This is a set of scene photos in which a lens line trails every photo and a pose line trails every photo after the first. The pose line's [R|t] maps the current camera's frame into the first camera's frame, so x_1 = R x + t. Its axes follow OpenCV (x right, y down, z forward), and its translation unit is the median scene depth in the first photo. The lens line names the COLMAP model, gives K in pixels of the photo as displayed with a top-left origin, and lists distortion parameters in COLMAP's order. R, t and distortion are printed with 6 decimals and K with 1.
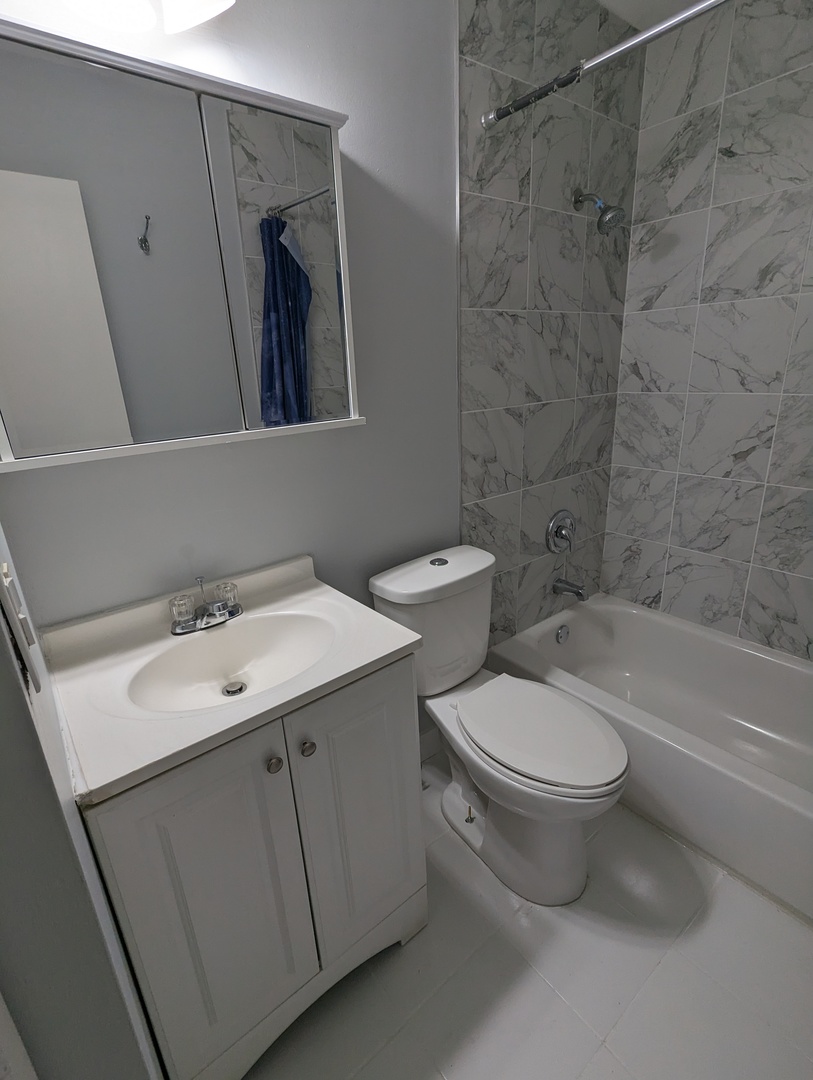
lens RADIAL K [[511.8, 0, 408.1], [0, 511.8, 539.8], [0, 0, 1]] dist [-0.002454, 0.001874]
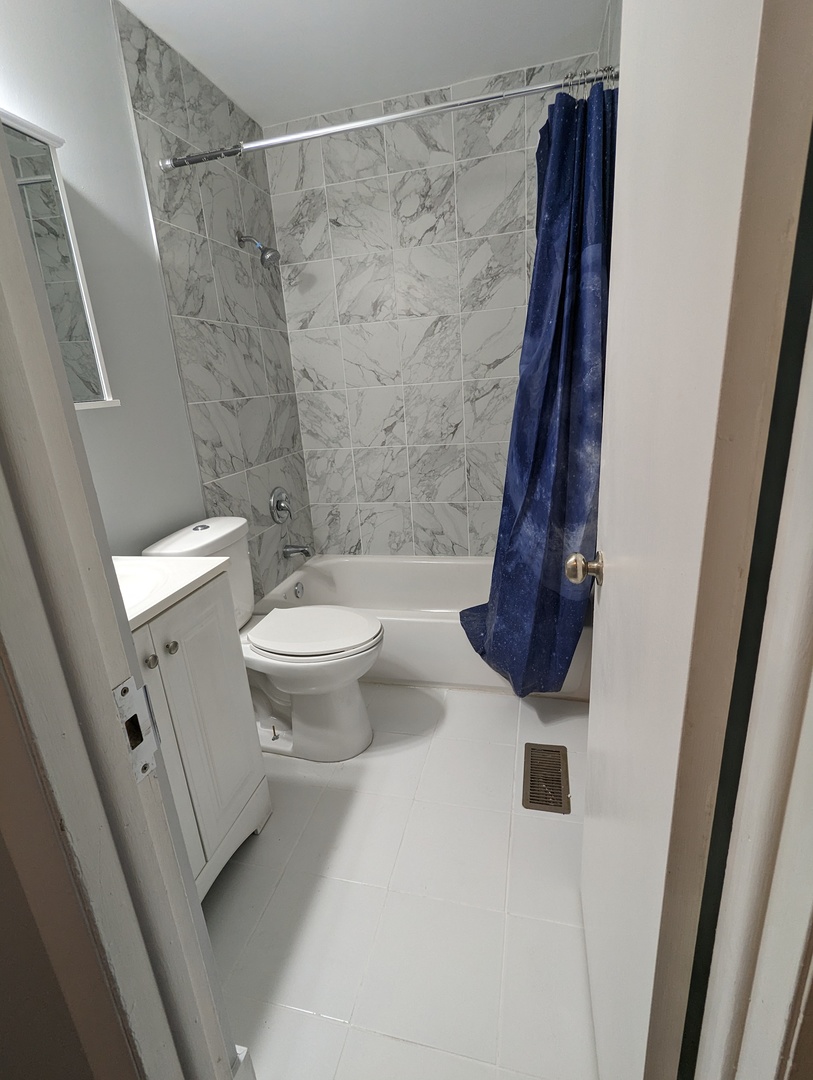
lens RADIAL K [[511.8, 0, 405.9], [0, 511.8, 541.8], [0, 0, 1]] dist [-0.002454, 0.001874]
pose [[0.794247, -0.192804, 0.576193, -0.223605], [0.227308, 0.973743, 0.012500, 0.150225], [-0.563474, 0.121045, 0.817218, -0.187266]]
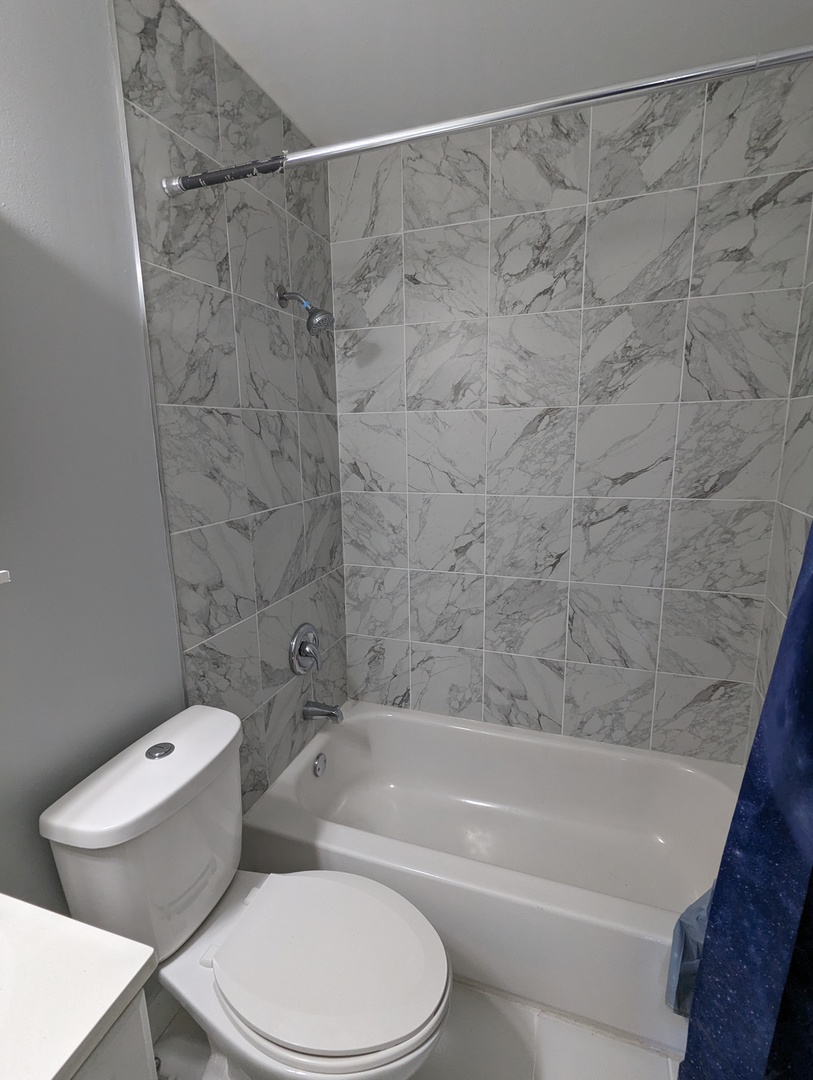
lens RADIAL K [[511.8, 0, 406.5], [0, 511.8, 540.9], [0, 0, 1]] dist [-0.002454, 0.001874]
pose [[0.846180, -0.078771, 0.527043, -0.000208], [0.149839, 0.984283, -0.093461, -0.110772], [-0.511397, 0.158056, 0.844684, 0.175276]]
